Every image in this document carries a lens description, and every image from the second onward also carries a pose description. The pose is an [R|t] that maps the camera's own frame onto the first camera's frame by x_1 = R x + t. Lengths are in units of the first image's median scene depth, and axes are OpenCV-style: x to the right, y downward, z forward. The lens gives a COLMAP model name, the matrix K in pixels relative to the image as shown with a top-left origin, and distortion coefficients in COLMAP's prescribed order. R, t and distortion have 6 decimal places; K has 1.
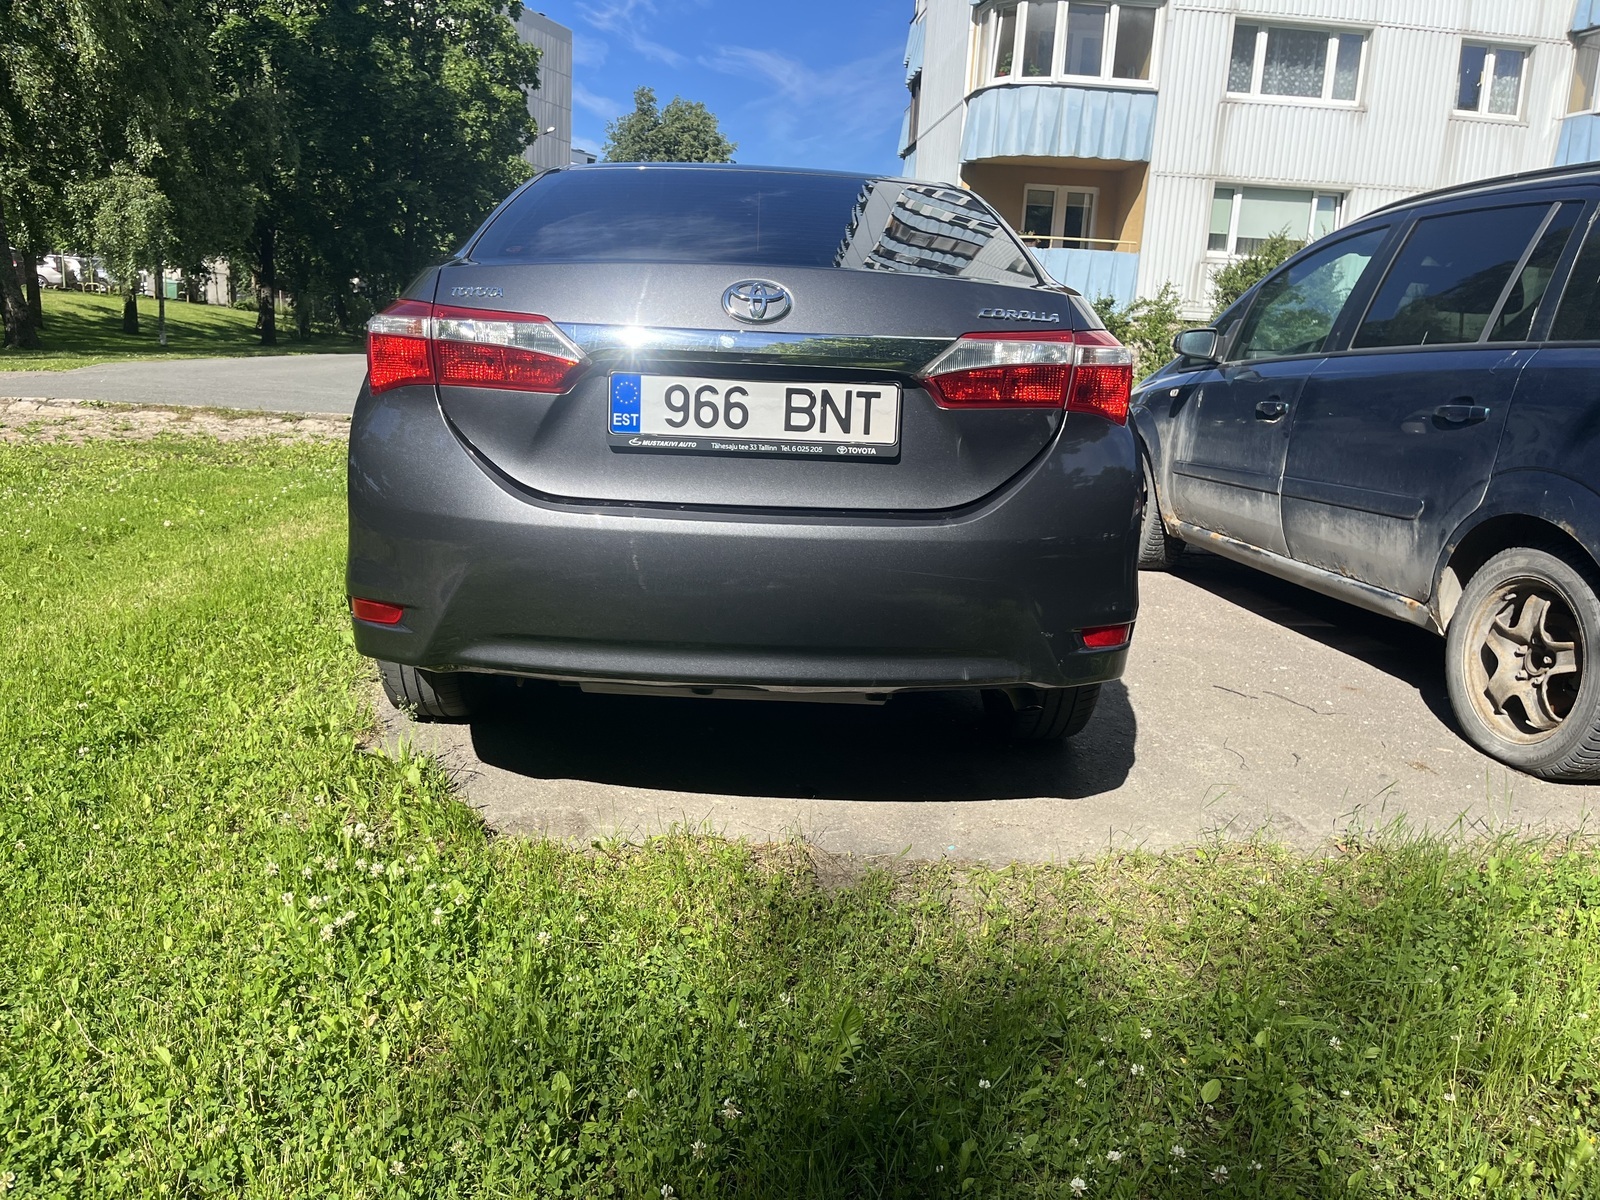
lens RADIAL K [[1273.2, 0, 800.0], [0, 1273.2, 600.0], [0, 0, 1]] dist [0.116910, -0.171028]
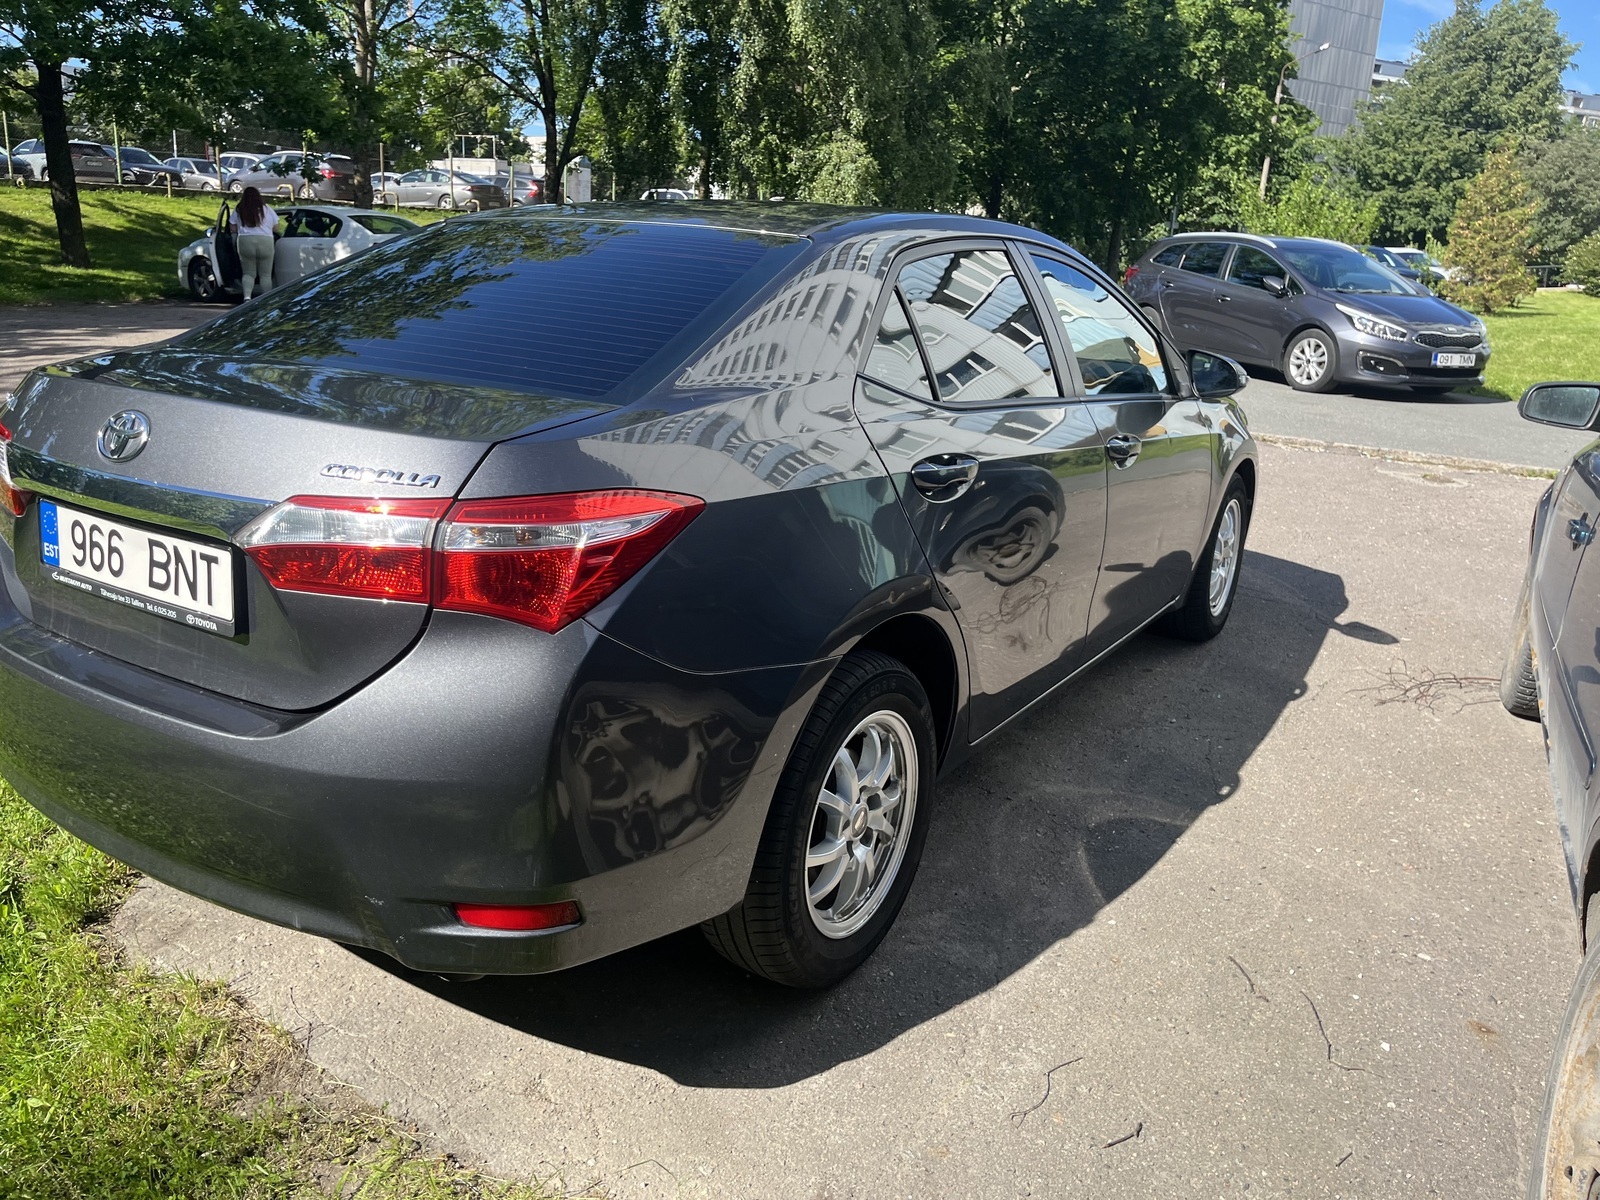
lens RADIAL K [[1273.2, 0, 800.0], [0, 1273.2, 600.0], [0, 0, 1]] dist [0.116910, -0.171028]
pose [[0.809101, 0.153640, -0.567231, 0.825296], [-0.122405, 0.988110, 0.093040, -0.255910], [0.574781, -0.005847, 0.818286, 0.540033]]
